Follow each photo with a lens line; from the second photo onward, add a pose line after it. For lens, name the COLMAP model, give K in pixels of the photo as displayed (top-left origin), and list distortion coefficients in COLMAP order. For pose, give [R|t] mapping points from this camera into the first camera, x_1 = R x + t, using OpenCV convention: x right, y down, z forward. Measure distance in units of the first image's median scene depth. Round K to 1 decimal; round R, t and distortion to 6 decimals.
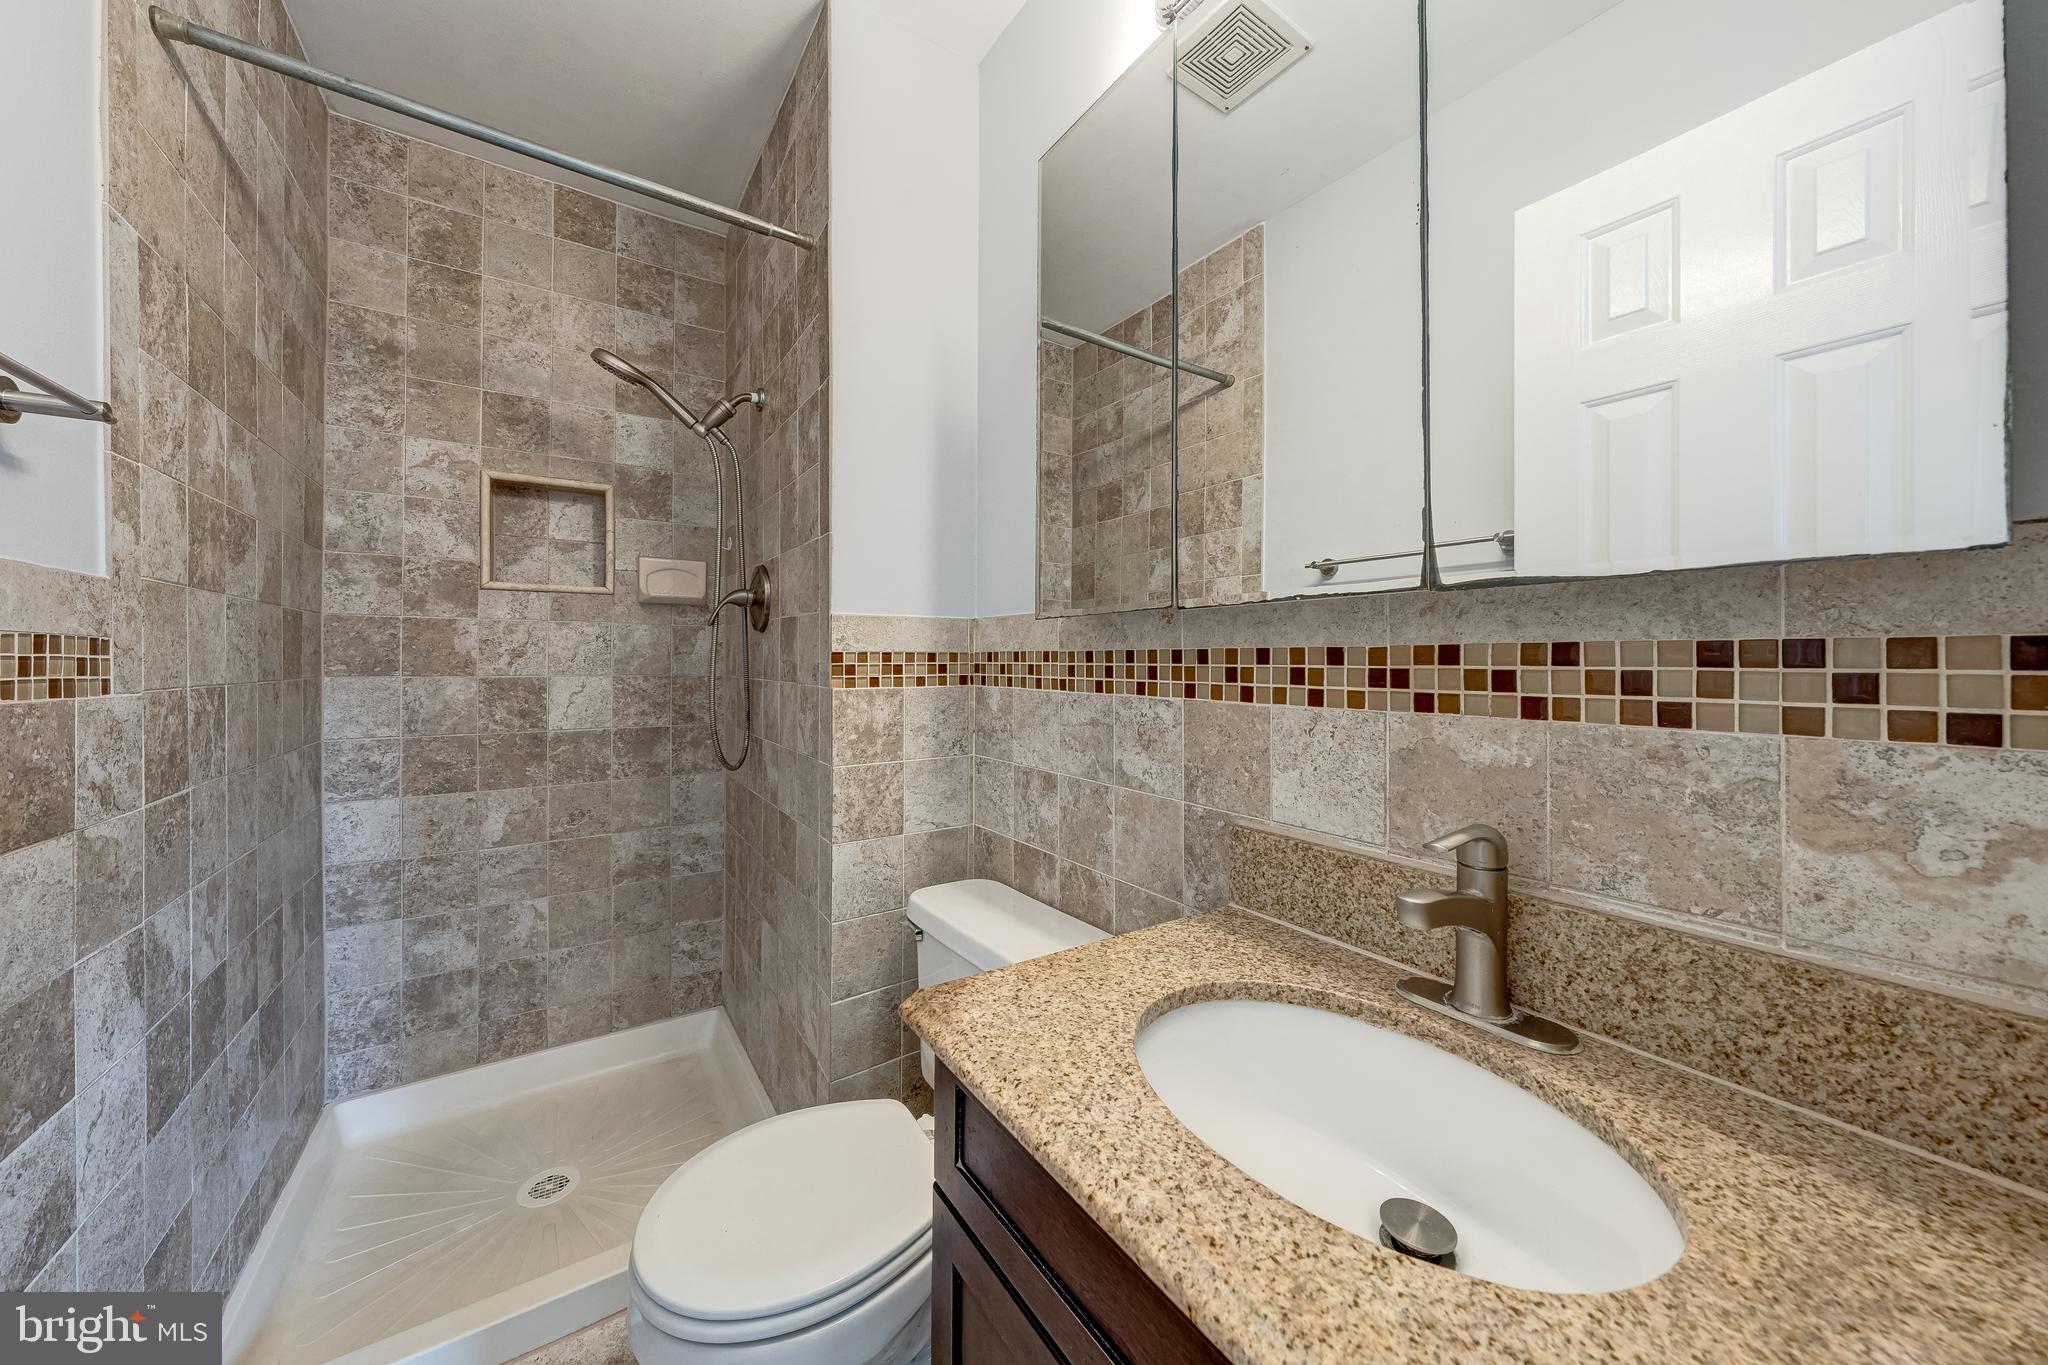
lens RADIAL K [[718.7, 0, 1025.1], [0, 718.7, 672.7], [0, 0, 1]] dist [-0.002362, -0.000119]
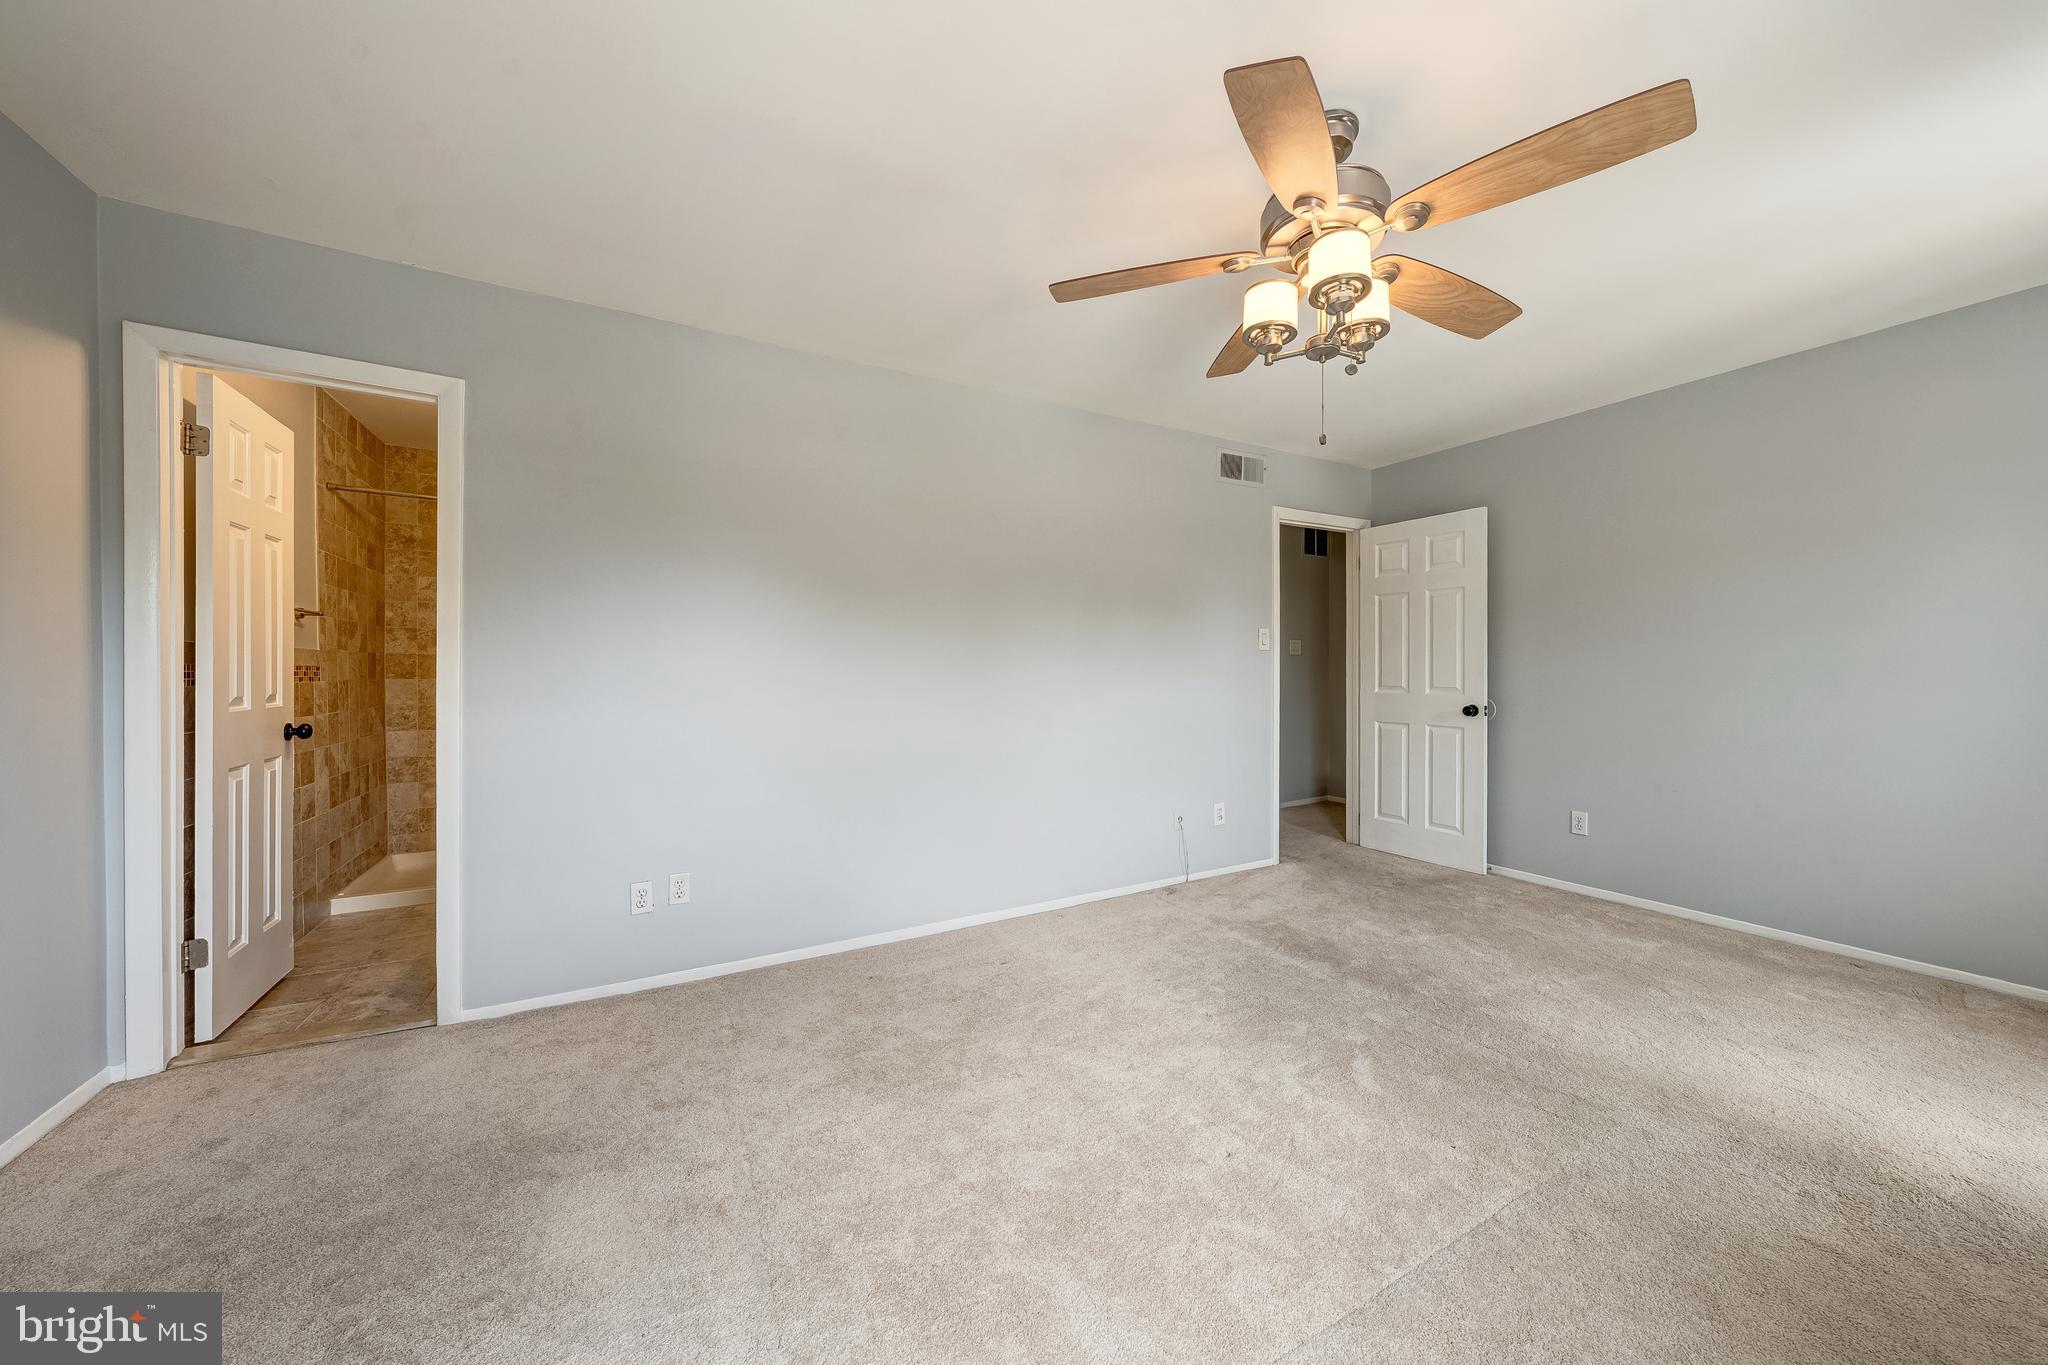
lens RADIAL K [[718.7, 0, 1022.2], [0, 718.7, 680.8], [0, 0, 1]] dist [-0.002362, -0.000119]
pose [[0.996251, -0.009673, -0.085966, 1.379259], [0.009803, 0.999951, 0.001091, 0.030519], [0.085951, -0.001930, 0.996297, -1.236390]]
